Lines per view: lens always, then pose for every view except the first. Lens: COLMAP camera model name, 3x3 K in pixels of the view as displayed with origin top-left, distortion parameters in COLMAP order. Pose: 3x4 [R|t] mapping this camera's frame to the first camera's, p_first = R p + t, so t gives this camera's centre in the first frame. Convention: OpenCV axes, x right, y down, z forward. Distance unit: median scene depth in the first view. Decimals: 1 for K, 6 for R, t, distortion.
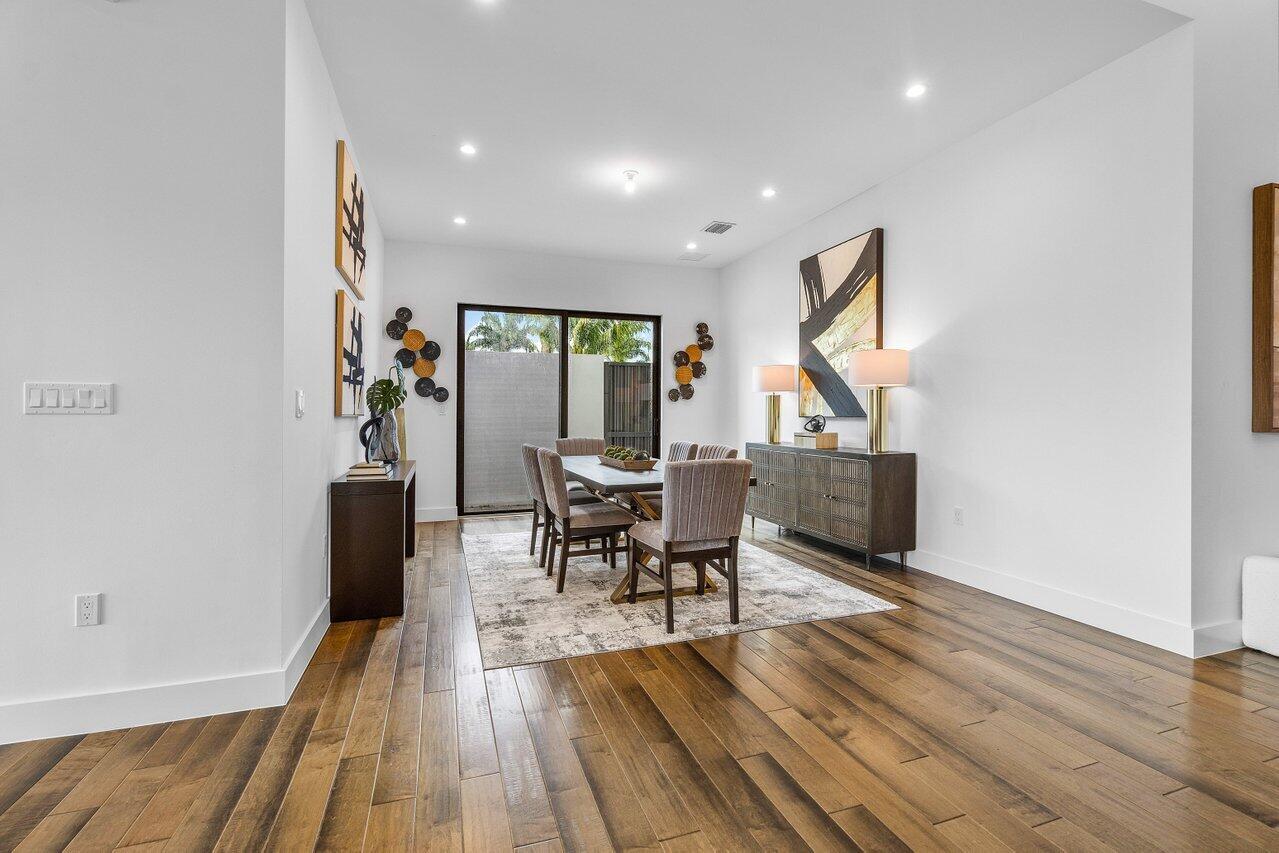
lens RADIAL K [[550.0, 0, 633.5], [0, 550.0, 413.7], [0, 0, 1]] dist [-0.000800, -0.000187]
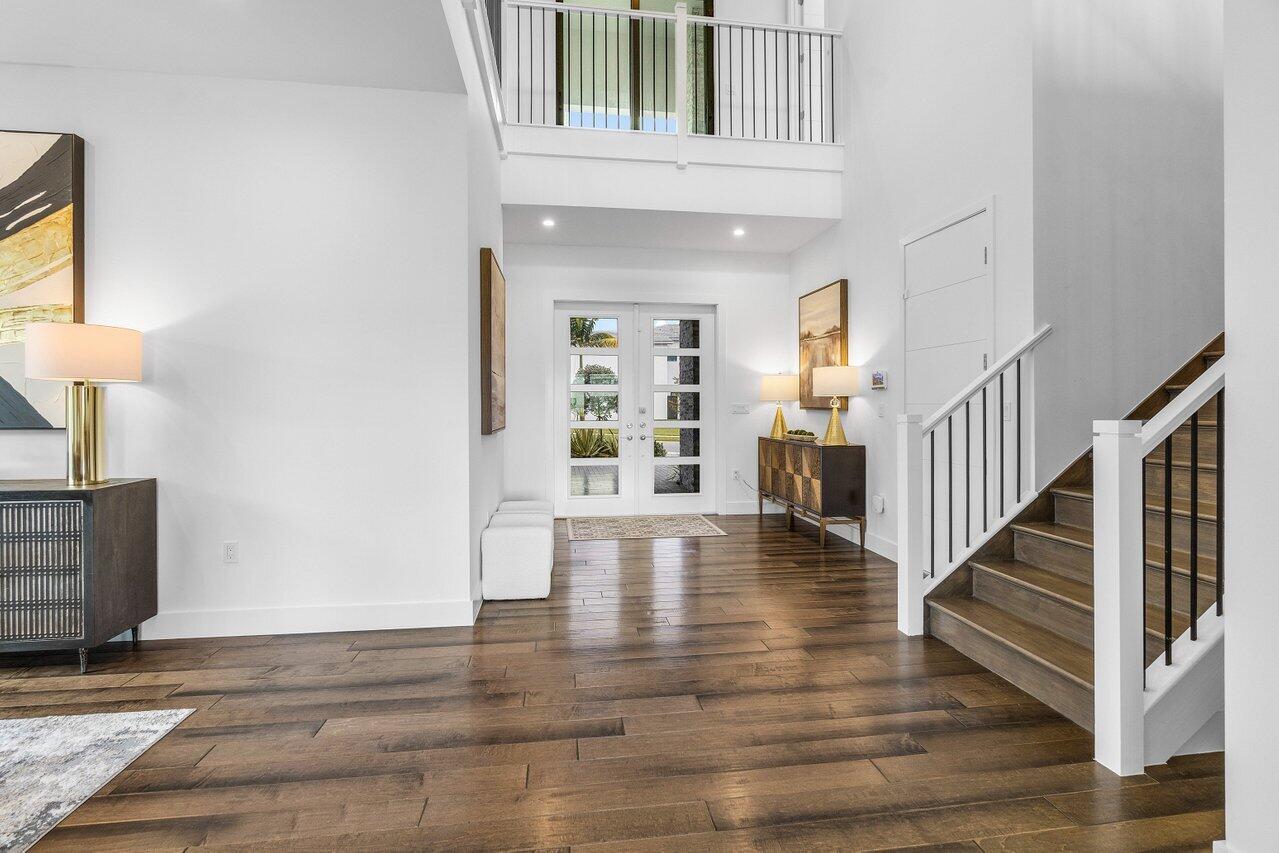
lens RADIAL K [[550.0, 0, 633.5], [0, 550.0, 413.7], [0, 0, 1]] dist [-0.000800, -0.000187]
pose [[0.211023, -0.002097, 0.977479, -0.062934], [-0.000717, 0.999997, 0.002300, -0.016485], [-0.977481, -0.001187, 0.211021, 0.291899]]
